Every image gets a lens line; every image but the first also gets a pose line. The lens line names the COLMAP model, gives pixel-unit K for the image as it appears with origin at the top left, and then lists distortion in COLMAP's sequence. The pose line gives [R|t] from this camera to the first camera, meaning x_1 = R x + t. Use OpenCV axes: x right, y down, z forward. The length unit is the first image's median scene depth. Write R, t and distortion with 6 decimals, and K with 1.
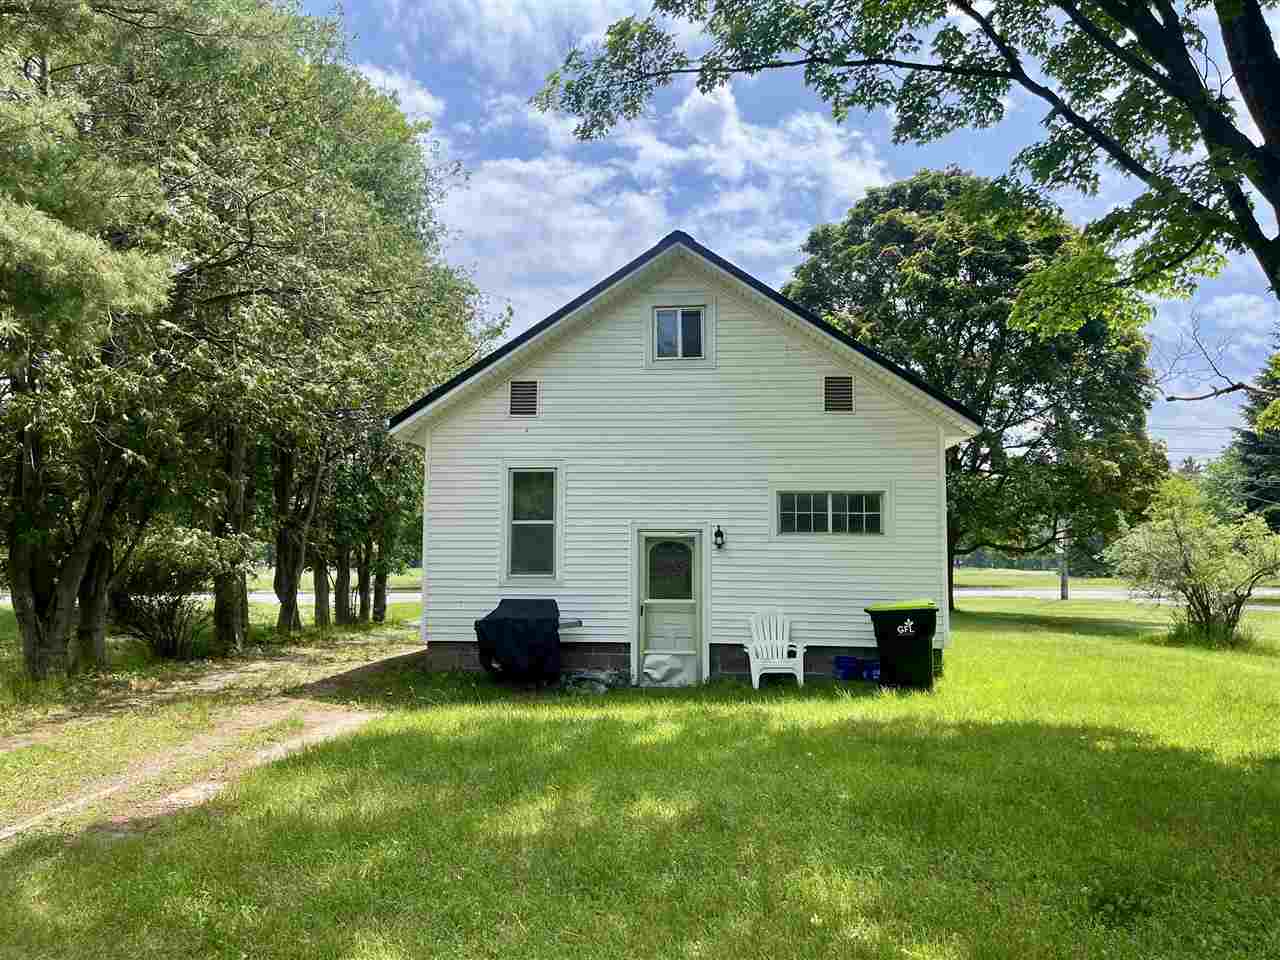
lens RADIAL K [[972.5, 0, 638.0], [0, 972.5, 483.5], [0, 0, 1]] dist [0.040370, -0.024802]
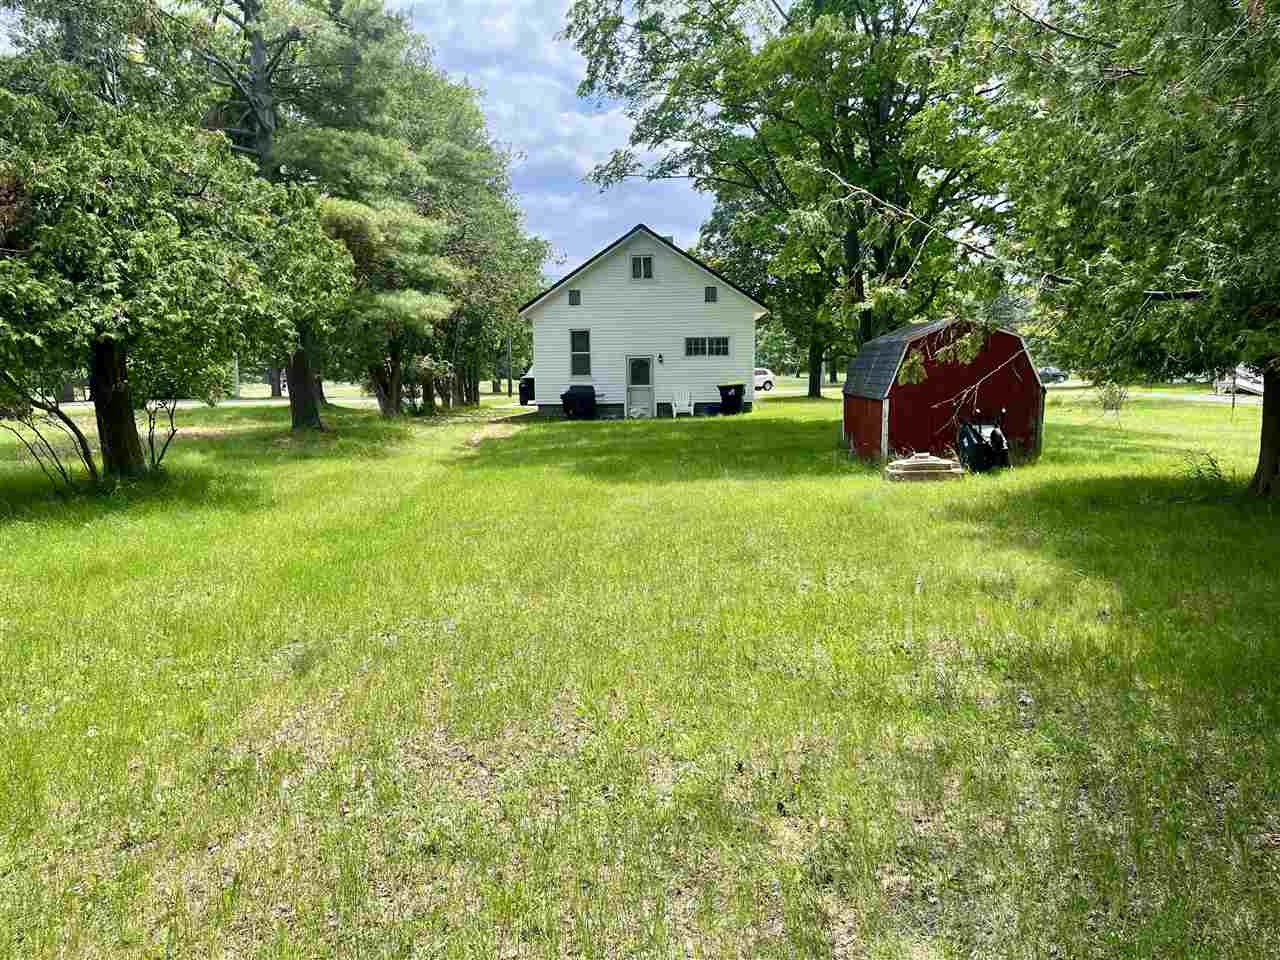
lens RADIAL K [[972.5, 0, 641.8], [0, 972.5, 485.0], [0, 0, 1]] dist [0.040370, -0.024802]
pose [[0.998669, -0.026259, 0.044397, -0.074829], [0.017124, 0.980681, 0.194862, -0.103384], [-0.048656, -0.193842, 0.979825, -1.369693]]
